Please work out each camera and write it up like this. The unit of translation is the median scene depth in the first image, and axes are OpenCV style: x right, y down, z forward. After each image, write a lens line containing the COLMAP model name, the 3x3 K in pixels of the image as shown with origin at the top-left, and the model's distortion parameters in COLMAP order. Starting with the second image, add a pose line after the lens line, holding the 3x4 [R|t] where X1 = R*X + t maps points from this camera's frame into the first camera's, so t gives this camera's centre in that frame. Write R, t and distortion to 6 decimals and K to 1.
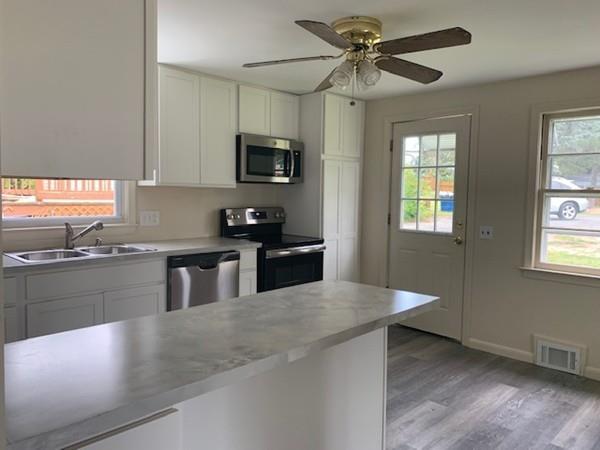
lens RADIAL K [[462.1, 0, 297.6], [0, 462.1, 222.3], [0, 0, 1]] dist [0.044130, -0.056217]
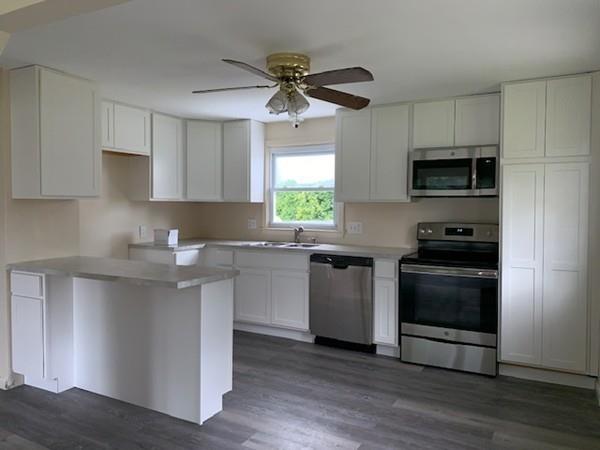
lens RADIAL K [[462.1, 0, 299.7], [0, 462.1, 224.4], [0, 0, 1]] dist [0.044130, -0.056217]
pose [[0.260071, 0.023686, -0.965299, 0.865078], [-0.065678, 0.997818, 0.006789, -0.016275], [0.963353, 0.061633, 0.261059, 0.515654]]
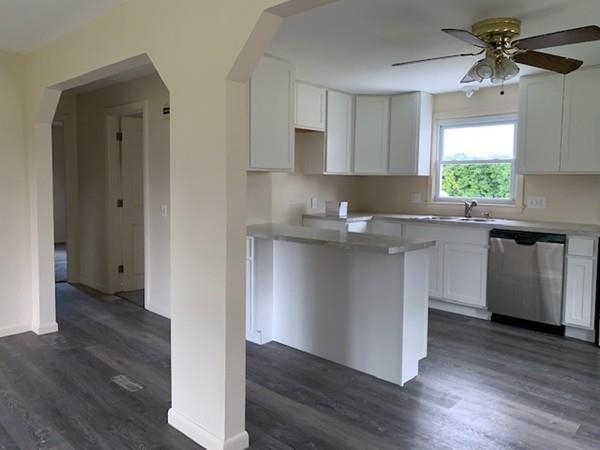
lens RADIAL K [[462.1, 0, 302.1], [0, 462.1, 214.3], [0, 0, 1]] dist [0.044130, -0.056217]
pose [[0.010653, 0.051041, -0.998640, 0.870520], [-0.075036, 0.995921, 0.050102, 0.007403], [0.997124, 0.074400, 0.014440, 0.378954]]
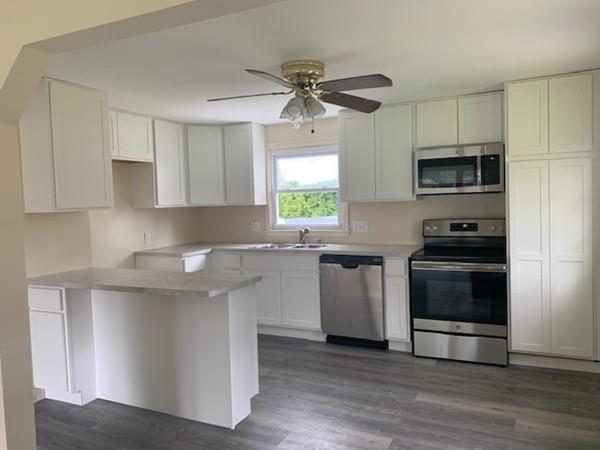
lens RADIAL K [[462.1, 0, 301.7], [0, 462.1, 229.0], [0, 0, 1]] dist [0.044130, -0.056217]
pose [[0.303432, 0.030148, -0.952376, 0.859216], [-0.027334, 0.999363, 0.022927, -0.027490], [0.952461, 0.019075, 0.304063, 0.446830]]
